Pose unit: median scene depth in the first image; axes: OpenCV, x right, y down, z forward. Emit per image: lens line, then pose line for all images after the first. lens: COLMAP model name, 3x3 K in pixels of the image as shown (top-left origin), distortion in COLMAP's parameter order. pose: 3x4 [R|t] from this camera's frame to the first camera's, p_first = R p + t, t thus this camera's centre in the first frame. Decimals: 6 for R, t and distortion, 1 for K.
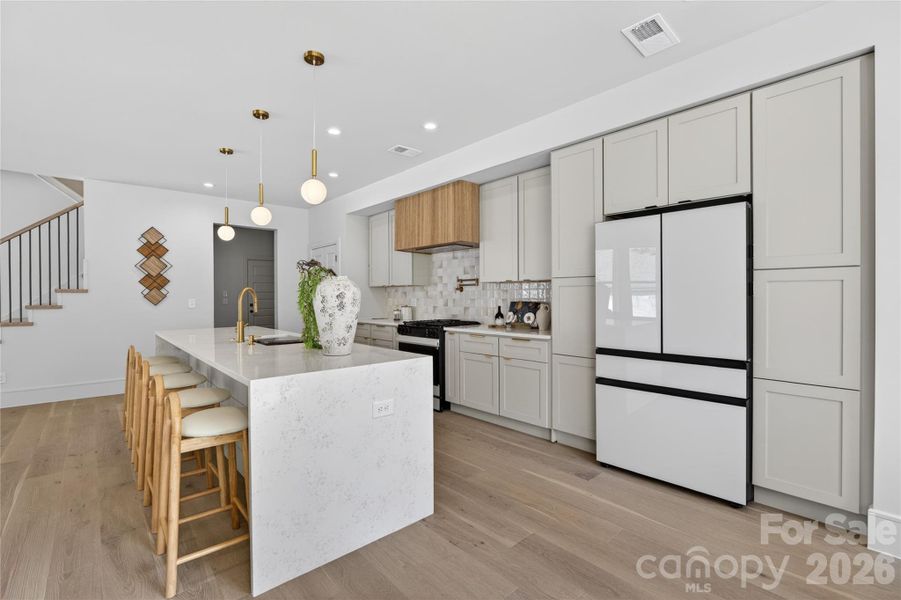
lens RADIAL K [[408.3, 0, 448.2], [0, 408.3, 298.3], [0, 0, 1]] dist [-0.019862, 0.004868]
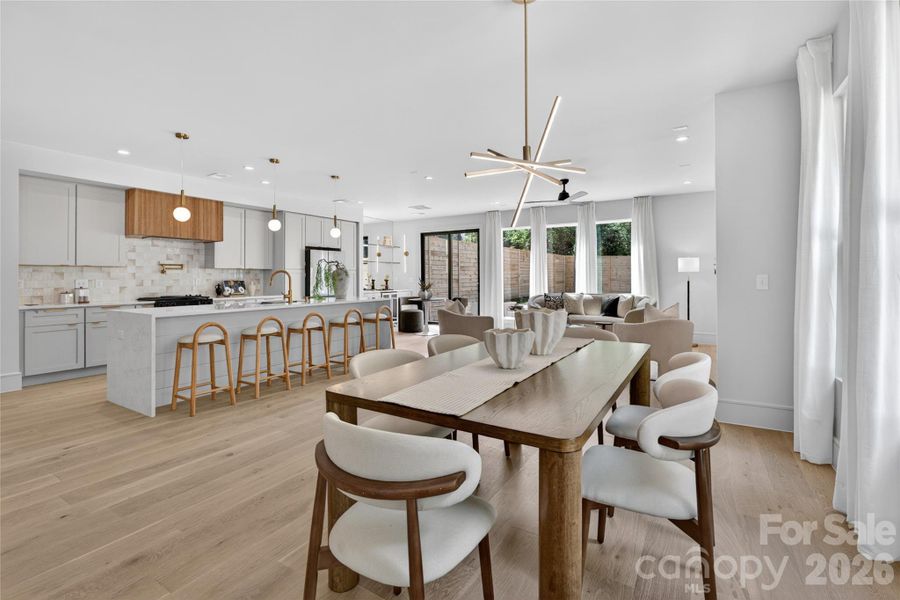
lens RADIAL K [[407.9, 0, 453.6], [0, 407.9, 278.1], [0, 0, 1]] dist [-0.019862, 0.004868]
pose [[-0.278568, 0.004539, 0.960406, -1.375655], [0.011096, 0.999937, -0.001507, 0.008434], [-0.960352, 0.010237, -0.278601, 0.487742]]
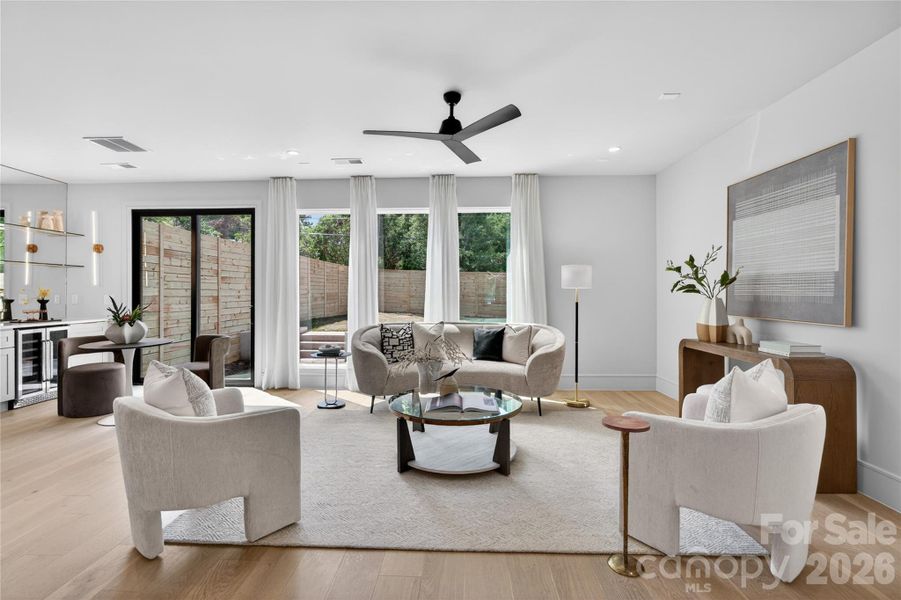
lens RADIAL K [[408.3, 0, 446.1], [0, 408.3, 292.3], [0, 0, 1]] dist [-0.019862, 0.004868]
pose [[-0.709374, 0.005718, 0.704809, -0.694284], [0.007876, 0.999969, -0.000184, 0.000512], [-0.704788, 0.005421, -0.709397, 0.245559]]
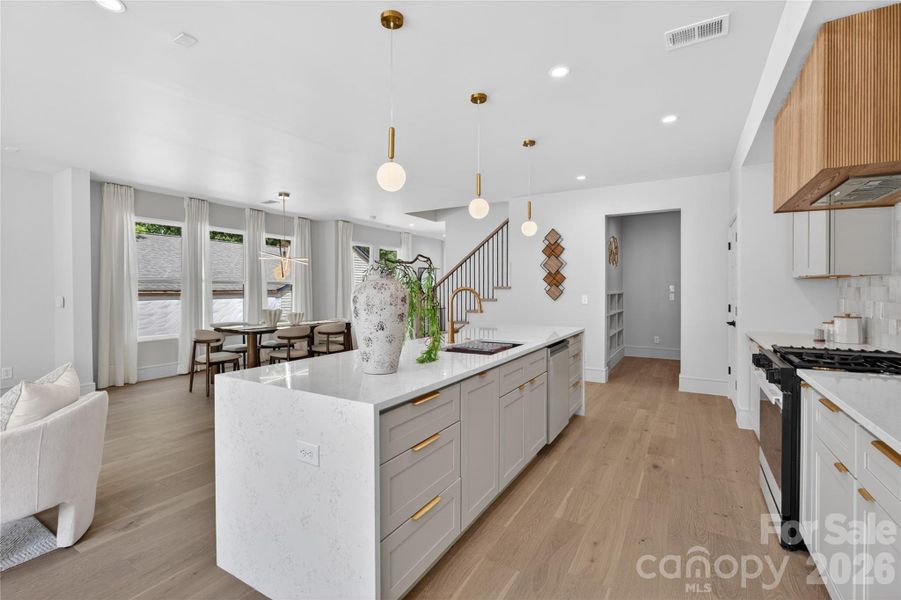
lens RADIAL K [[408.3, 0, 441.5], [0, 408.3, 295.0], [0, 0, 1]] dist [-0.019862, 0.004868]
pose [[0.292833, 0.014752, -0.956050, 0.254641], [-0.004753, 0.999891, 0.013973, -0.012682], [0.956152, 0.000453, 0.292871, 0.416389]]
